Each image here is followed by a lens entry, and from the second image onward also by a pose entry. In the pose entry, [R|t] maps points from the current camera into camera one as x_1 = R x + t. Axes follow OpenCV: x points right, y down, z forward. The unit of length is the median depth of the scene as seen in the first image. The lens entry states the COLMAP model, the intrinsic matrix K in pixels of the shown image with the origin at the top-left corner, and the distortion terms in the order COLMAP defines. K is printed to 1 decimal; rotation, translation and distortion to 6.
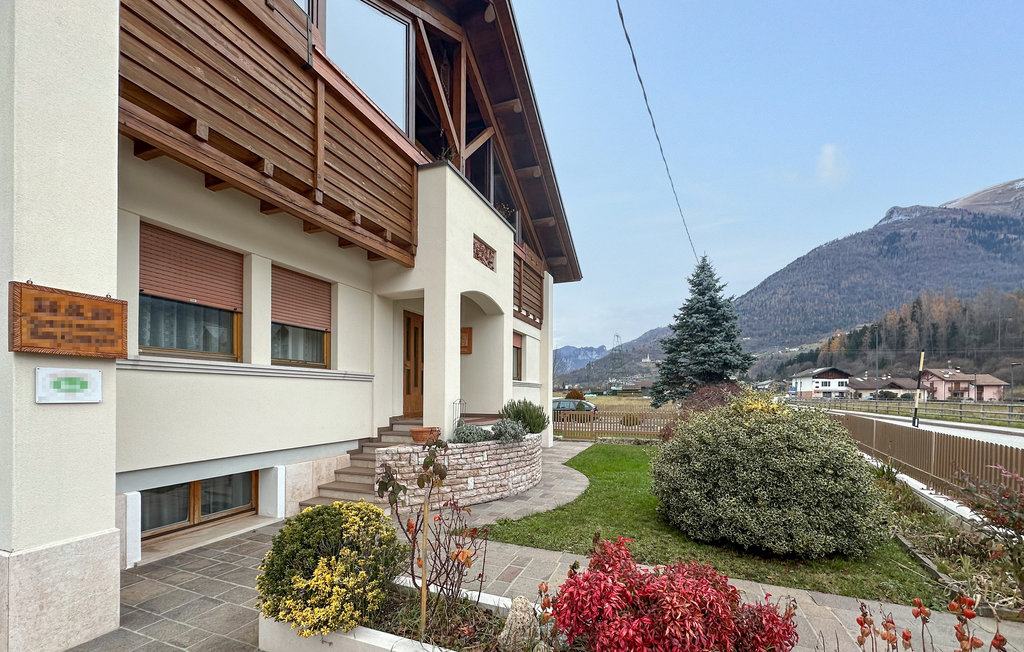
lens RADIAL K [[417.3, 0, 513.4], [0, 417.3, 393.6], [0, 0, 1]] dist [-0.007239, -0.001152]
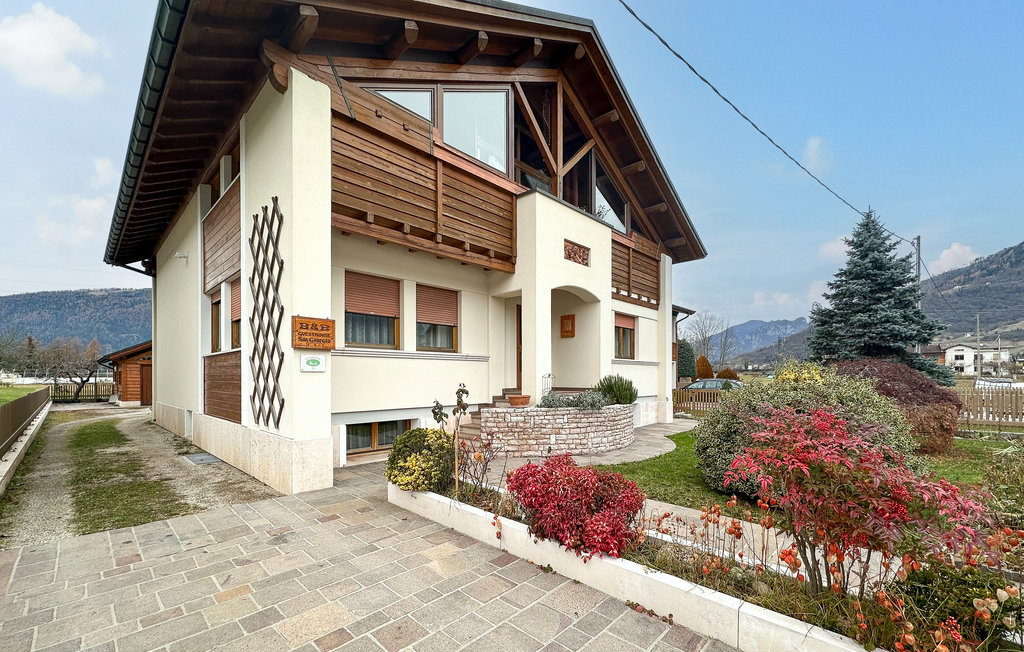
lens RADIAL K [[417.3, 0, 508.2], [0, 417.3, 375.7], [0, 0, 1]] dist [-0.007239, -0.001152]
pose [[0.919568, -0.004986, -0.392900, 0.272927], [0.004930, 0.999987, -0.001151, 0.020970], [0.392901, -0.000878, 0.919580, -0.225758]]
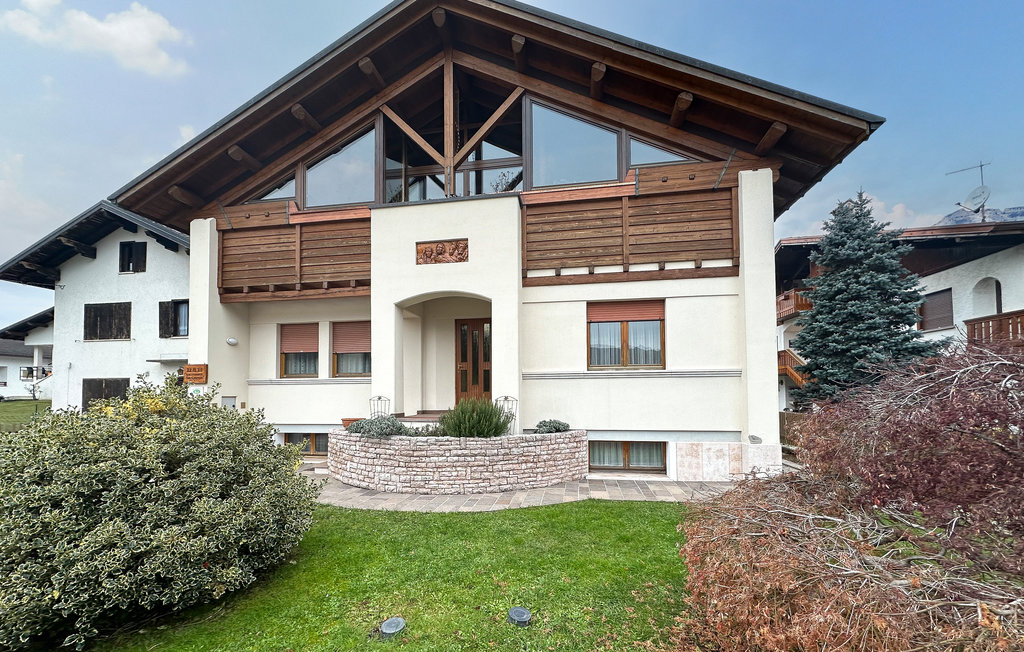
lens RADIAL K [[417.3, 0, 530.2], [0, 417.3, 374.8], [0, 0, 1]] dist [-0.007239, -0.001152]
pose [[0.199781, -0.045076, -0.978803, 1.186849], [0.013983, 0.998971, -0.043151, 0.010209], [0.979741, -0.005066, 0.200206, 1.267286]]
